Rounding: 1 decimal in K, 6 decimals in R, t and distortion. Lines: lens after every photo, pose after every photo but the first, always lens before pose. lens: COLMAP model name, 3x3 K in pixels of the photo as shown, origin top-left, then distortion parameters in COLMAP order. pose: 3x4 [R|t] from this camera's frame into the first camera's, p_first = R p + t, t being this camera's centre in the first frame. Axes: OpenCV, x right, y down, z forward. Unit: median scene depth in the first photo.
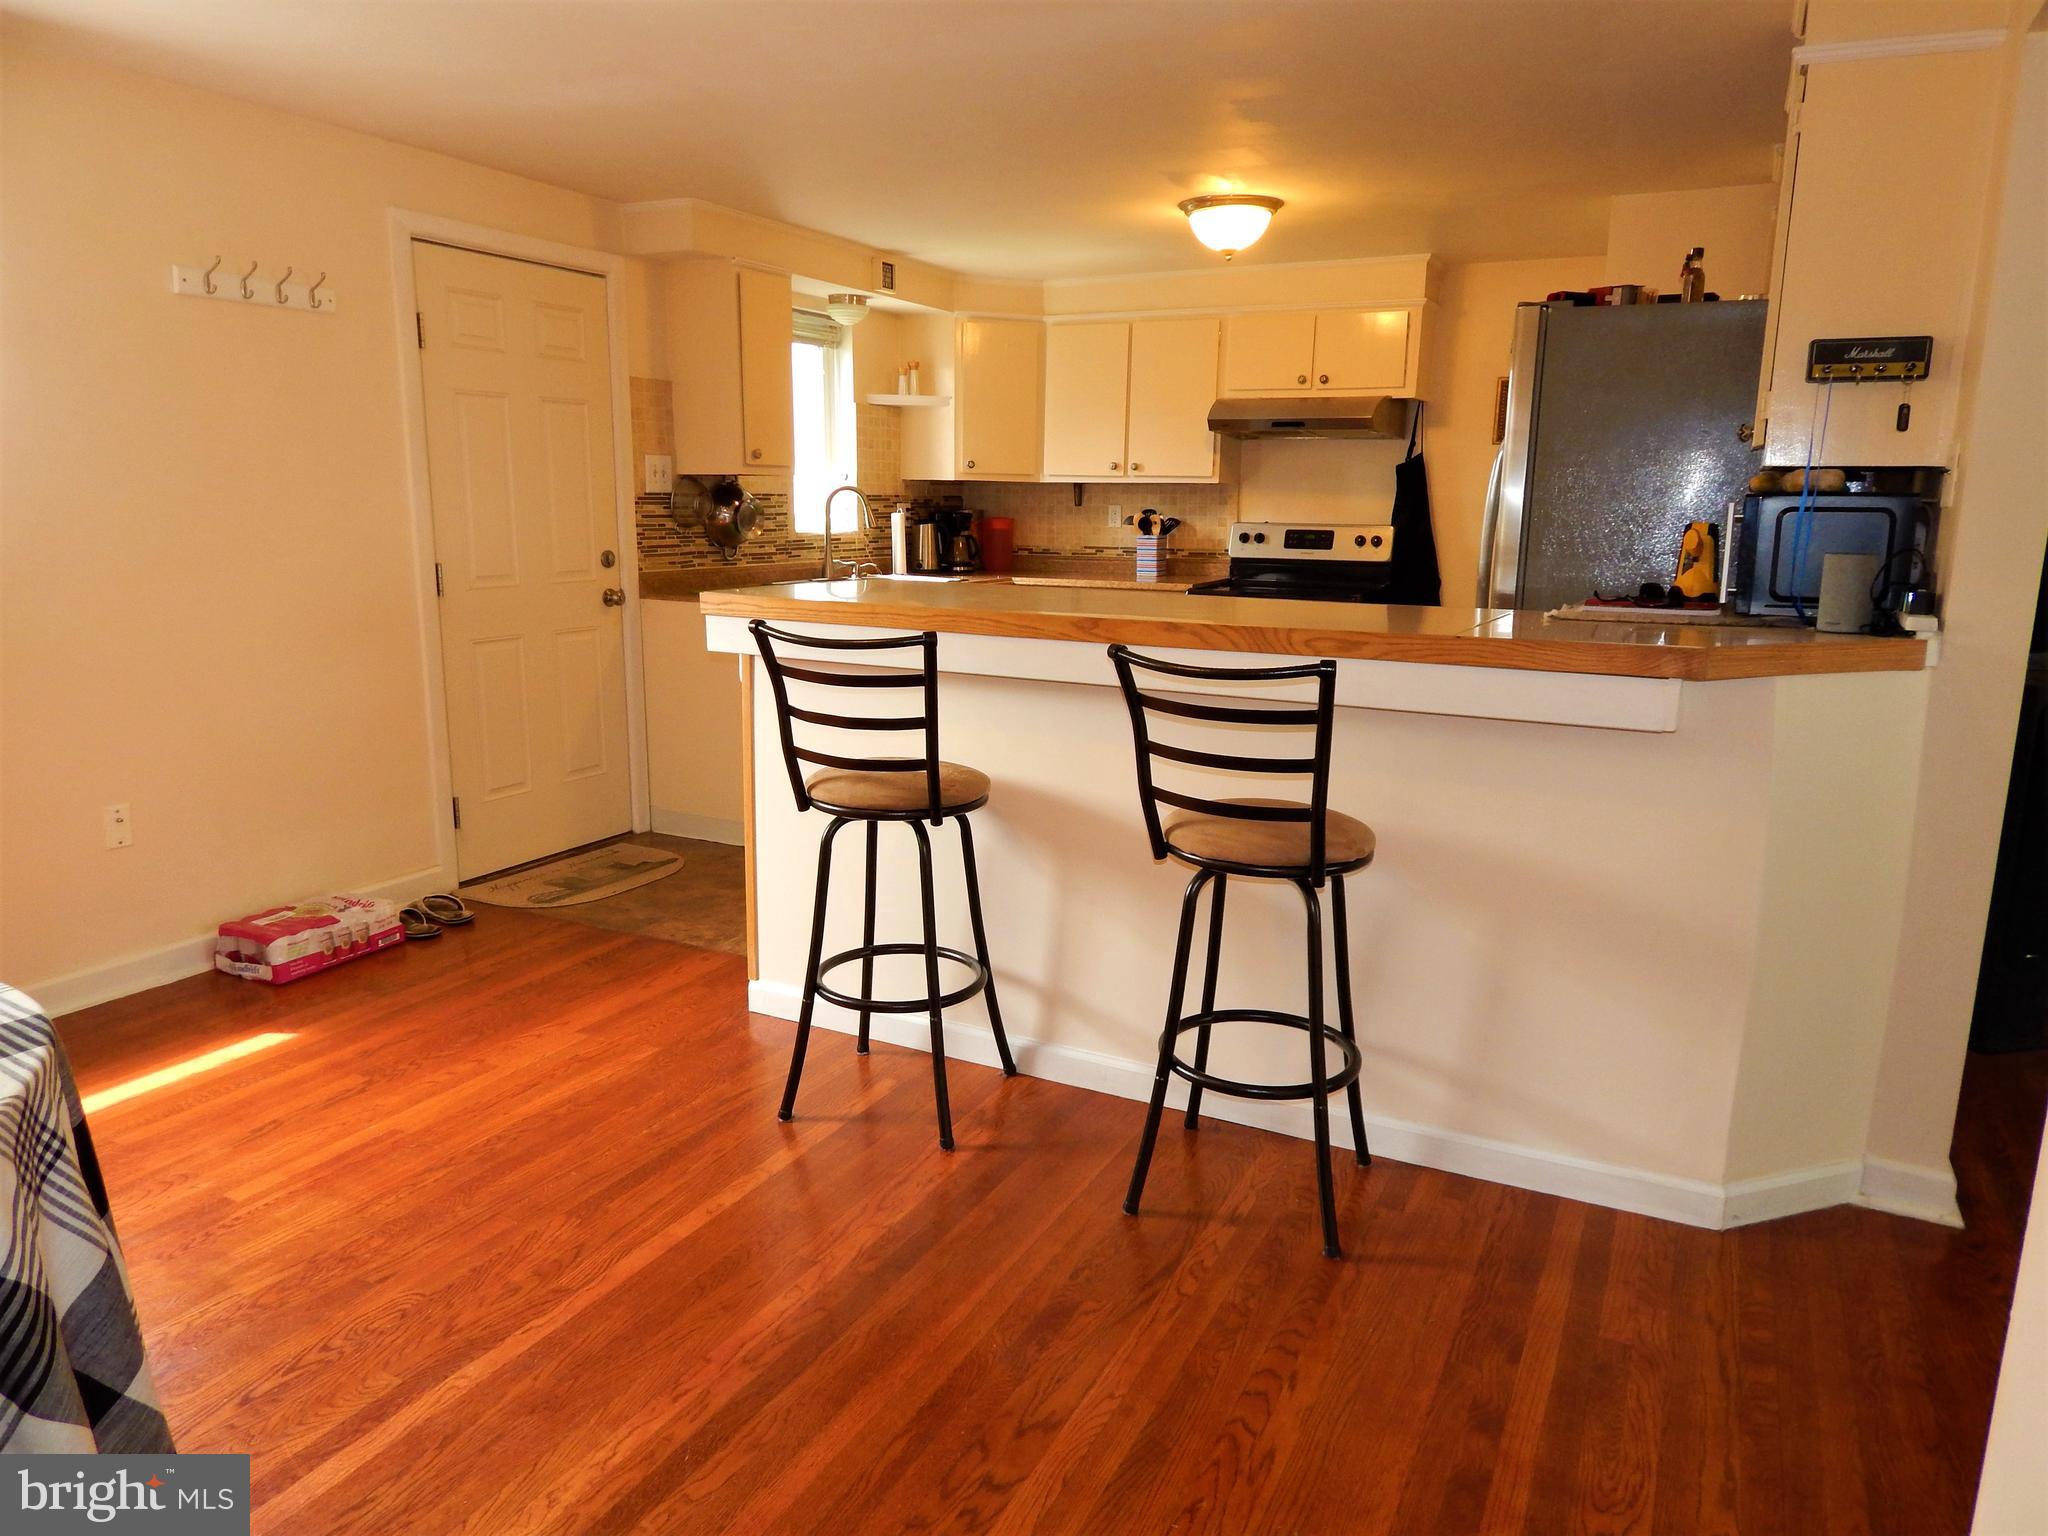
lens RADIAL K [[1342.8, 0, 1032.9], [0, 1342.8, 765.4], [0, 0, 1]] dist [-0.003910, -0.005755]
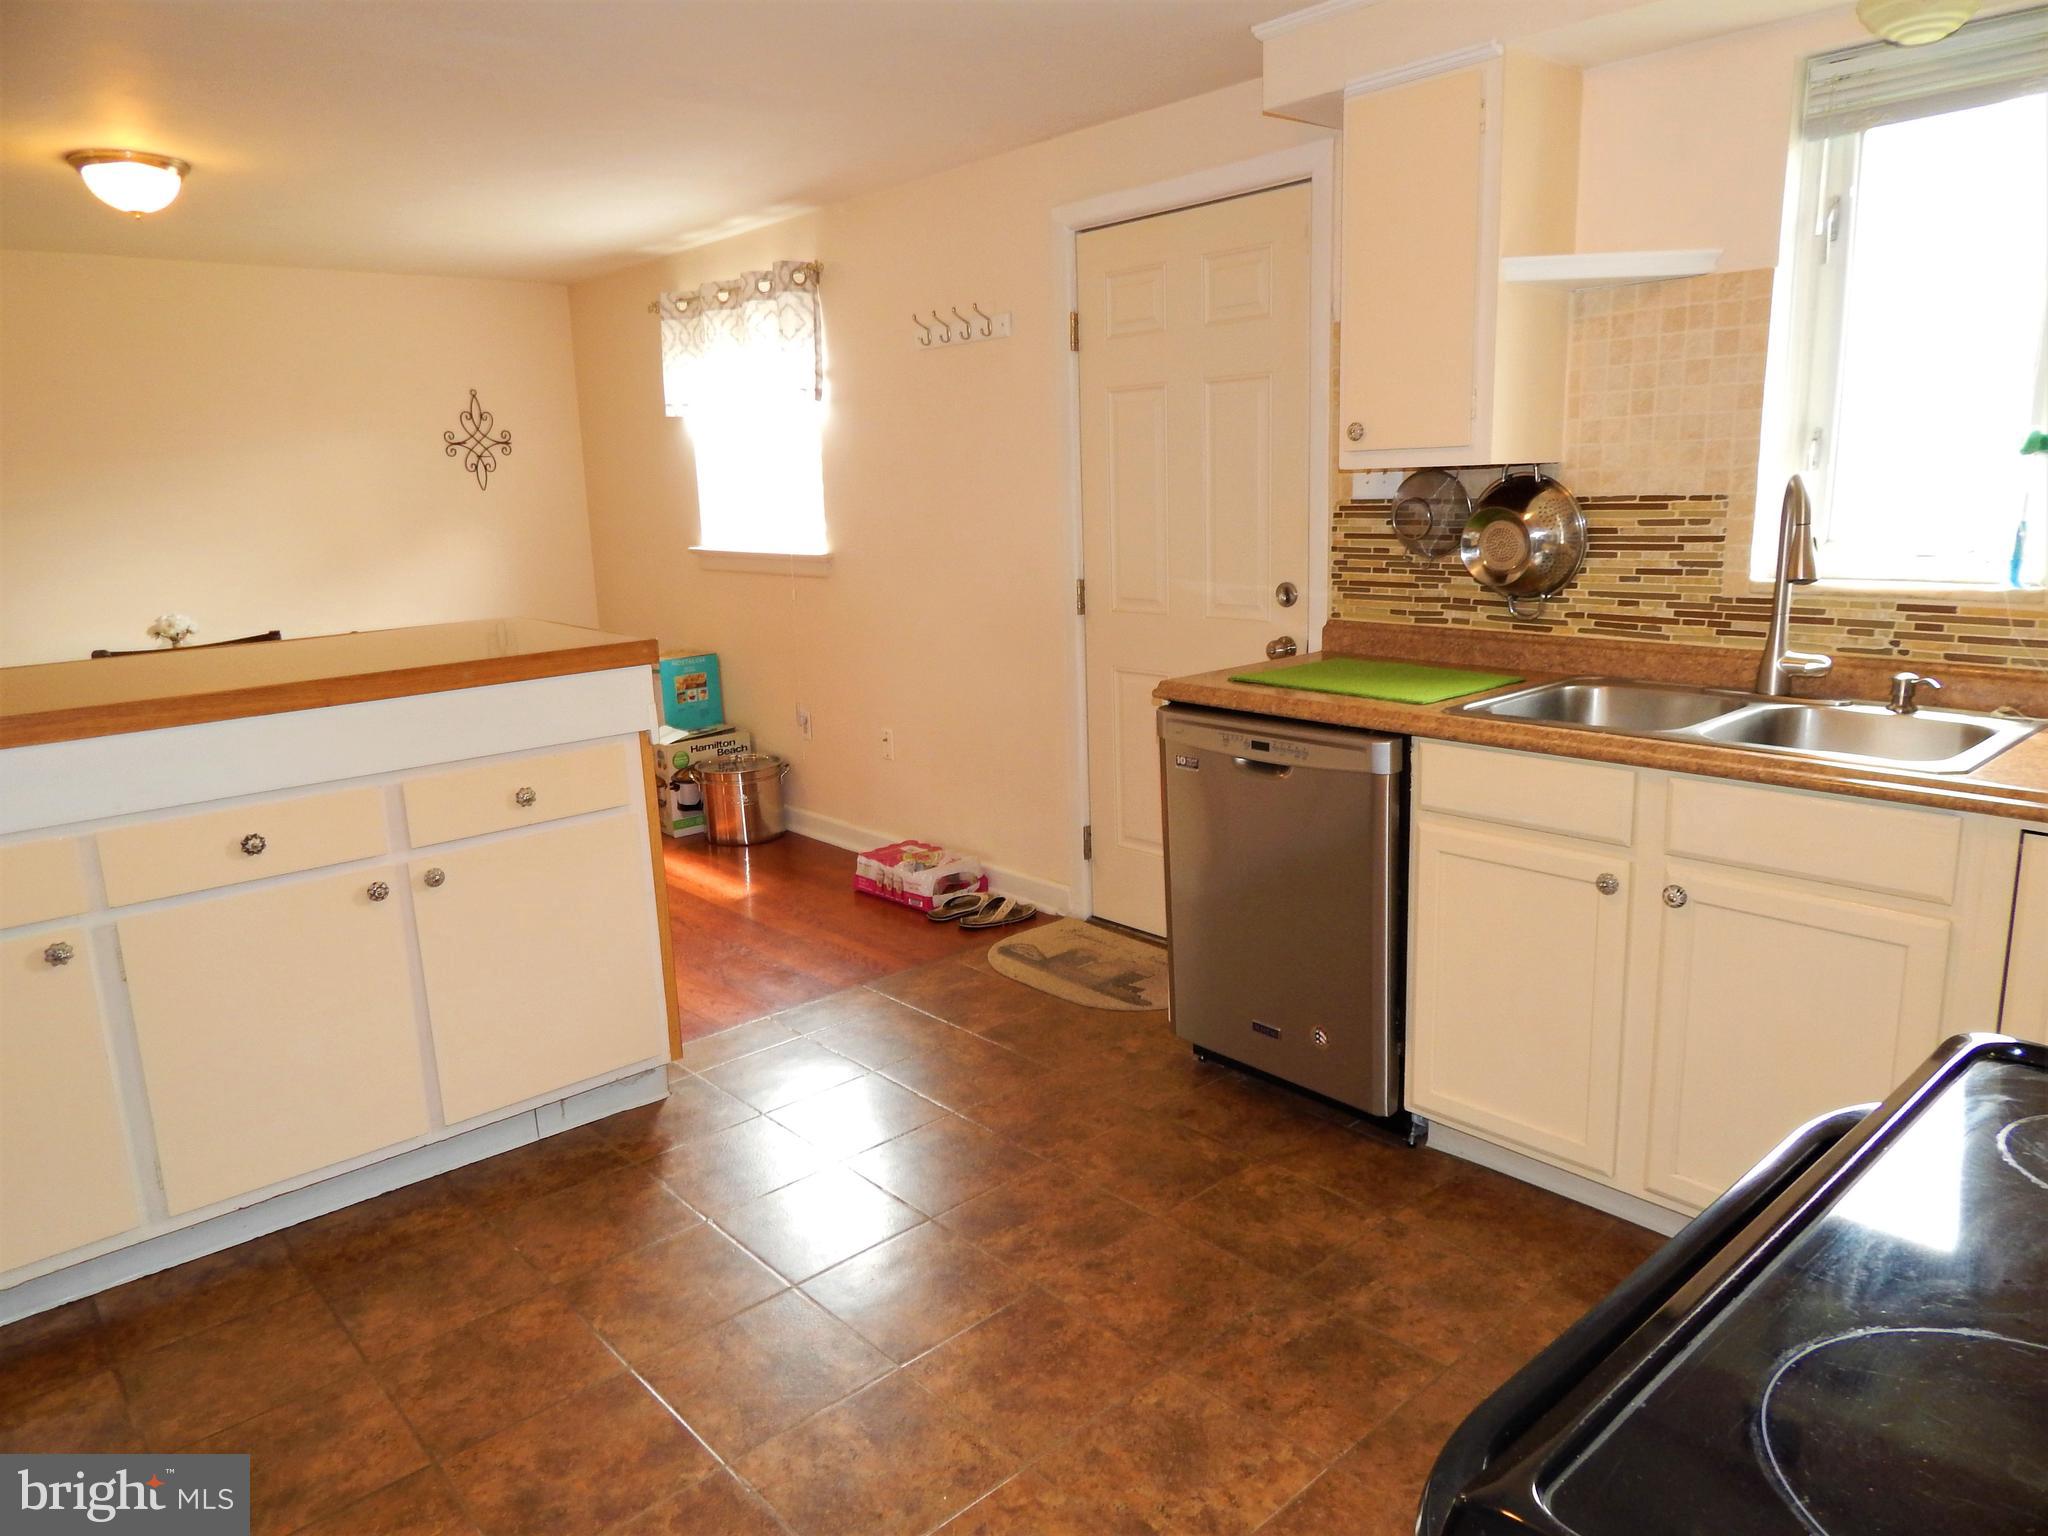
lens RADIAL K [[1342.8, 0, 1032.9], [0, 1342.8, 765.4], [0, 0, 1]] dist [-0.003910, -0.005755]
pose [[-0.360212, 0.196767, -0.911883, 0.318825], [-0.157095, 0.950748, 0.267209, -0.192315], [0.919548, 0.239504, -0.311560, 0.913045]]
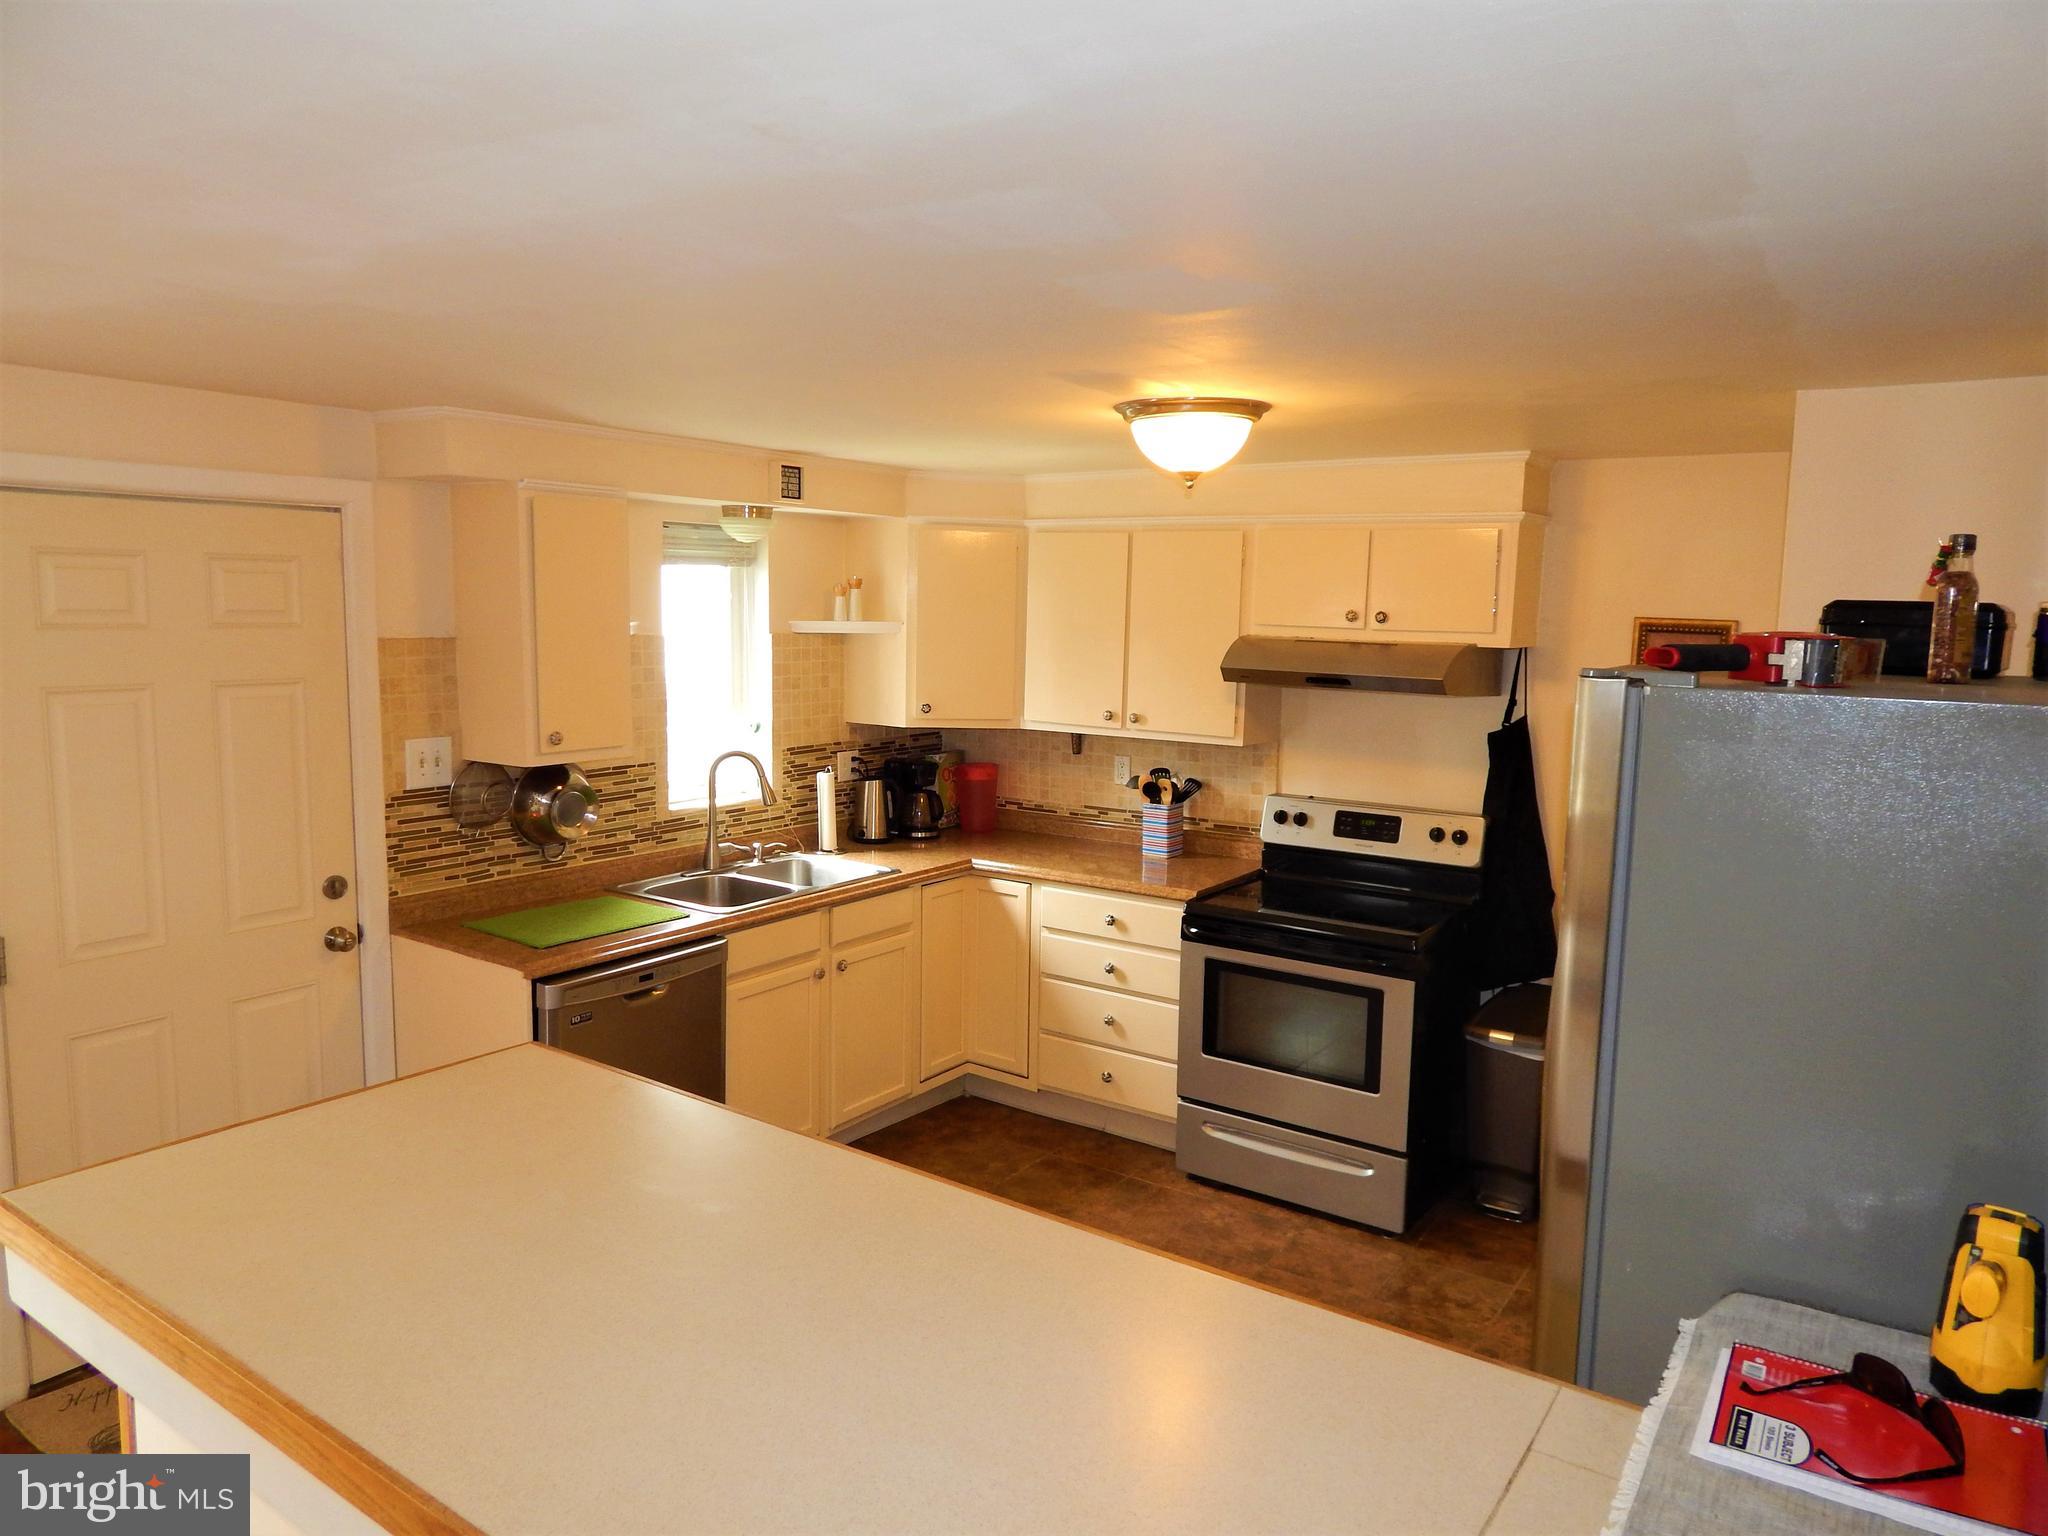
lens RADIAL K [[1350.2, 0, 1032.7], [0, 1350.2, 761.1], [0, 0, 1]] dist [0.002417, -0.008254]
pose [[0.991922, 0.021082, -0.125086, 0.120208], [-0.031525, 0.996125, -0.082108, -0.141600], [0.122870, 0.085388, 0.988743, 0.260126]]
